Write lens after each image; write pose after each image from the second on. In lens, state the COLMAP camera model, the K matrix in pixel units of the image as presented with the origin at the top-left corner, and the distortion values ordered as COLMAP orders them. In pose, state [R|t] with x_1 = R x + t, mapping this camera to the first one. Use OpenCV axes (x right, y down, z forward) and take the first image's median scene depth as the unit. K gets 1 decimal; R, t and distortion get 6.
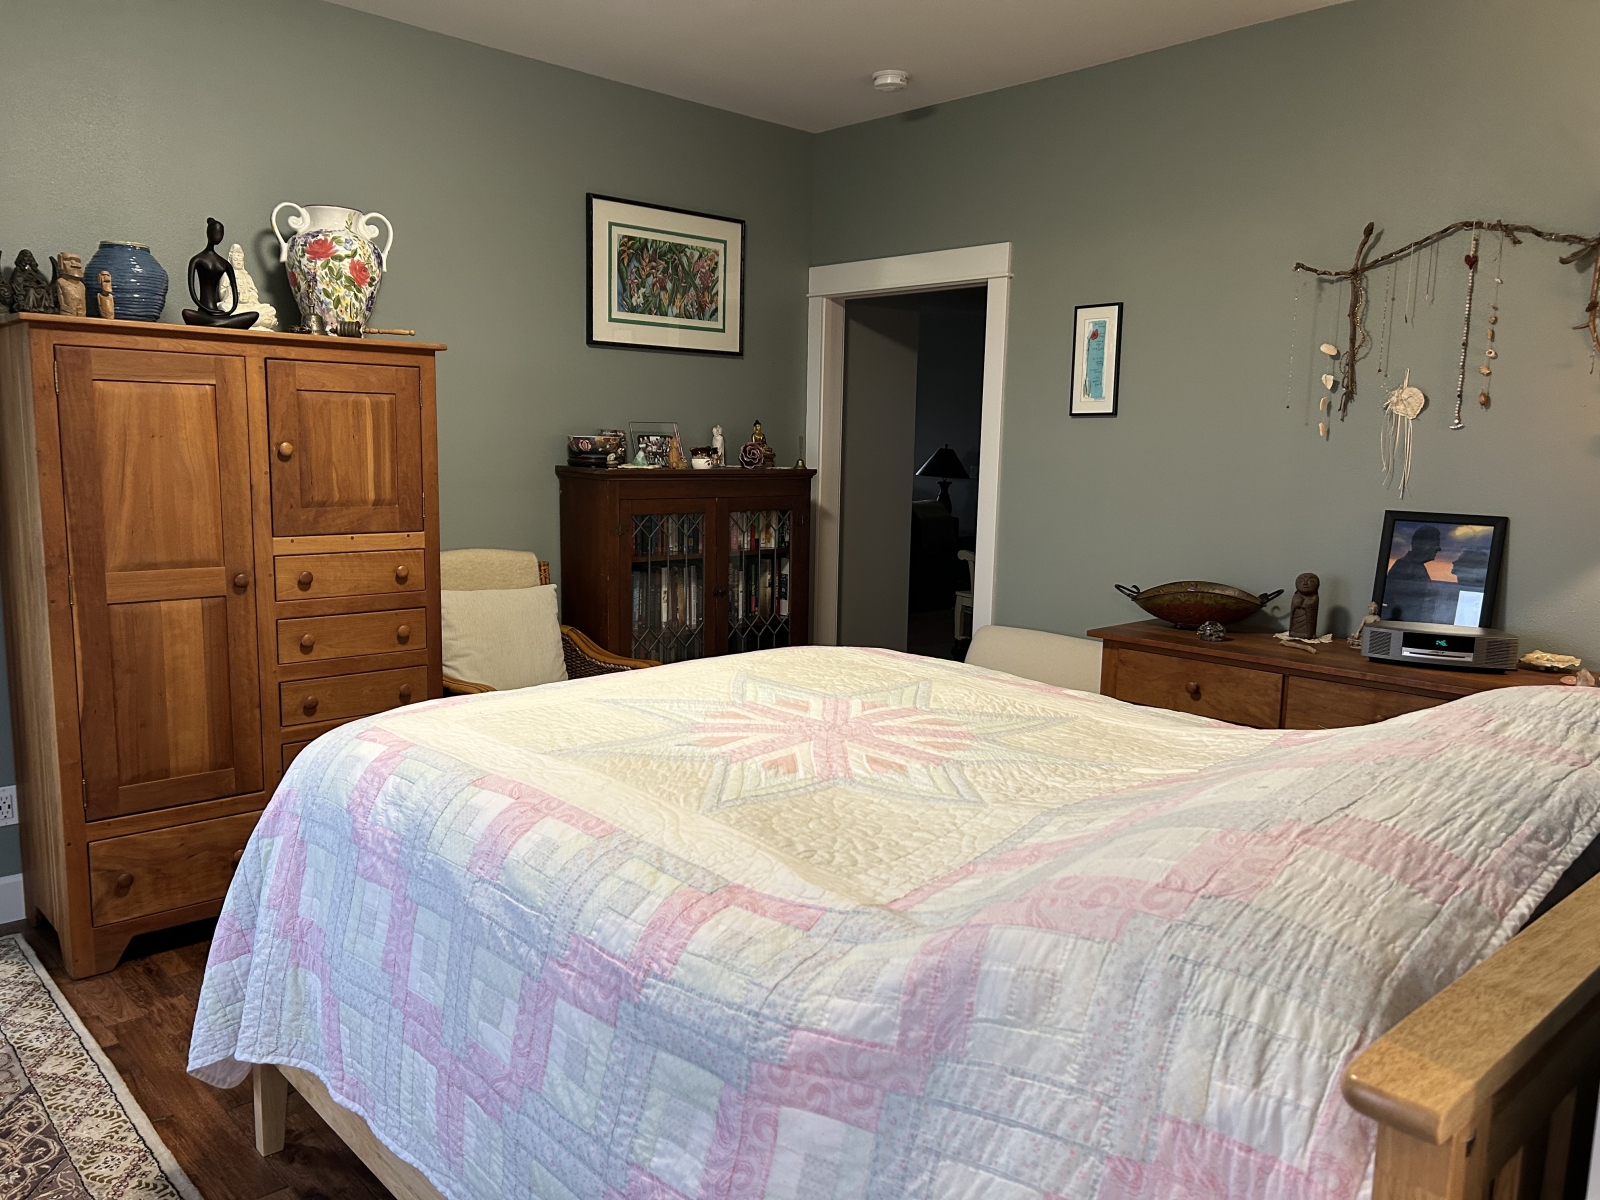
lens RADIAL K [[1183.5, 0, 800.0], [0, 1183.5, 600.0], [0, 0, 1]] dist [0.205027, -0.290536]
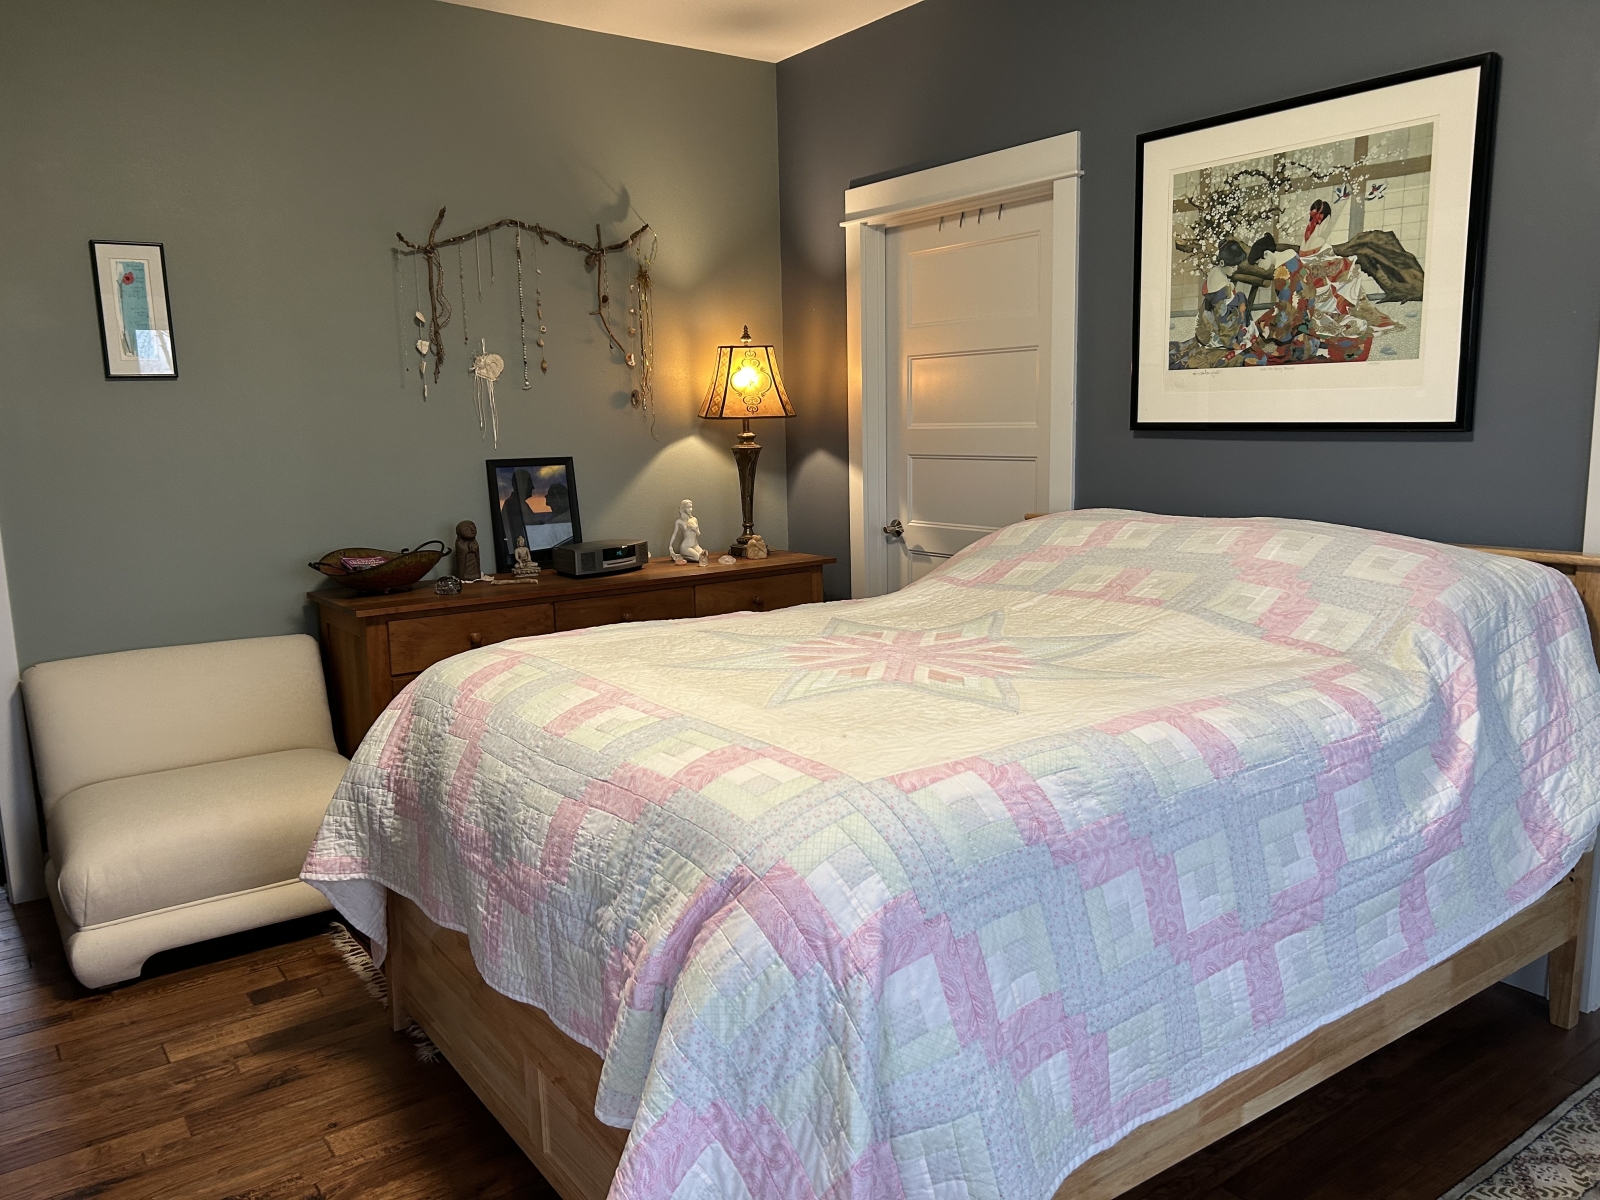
lens RADIAL K [[1204.0, 0, 800.0], [0, 1204.0, 600.0], [0, 0, 1]] dist [0.000917, -0.109016]
pose [[0.118959, -0.169271, 0.978364, -0.643443], [0.154083, 0.976571, 0.150225, -0.070769], [-0.980871, 0.132879, 0.142253, 0.575898]]
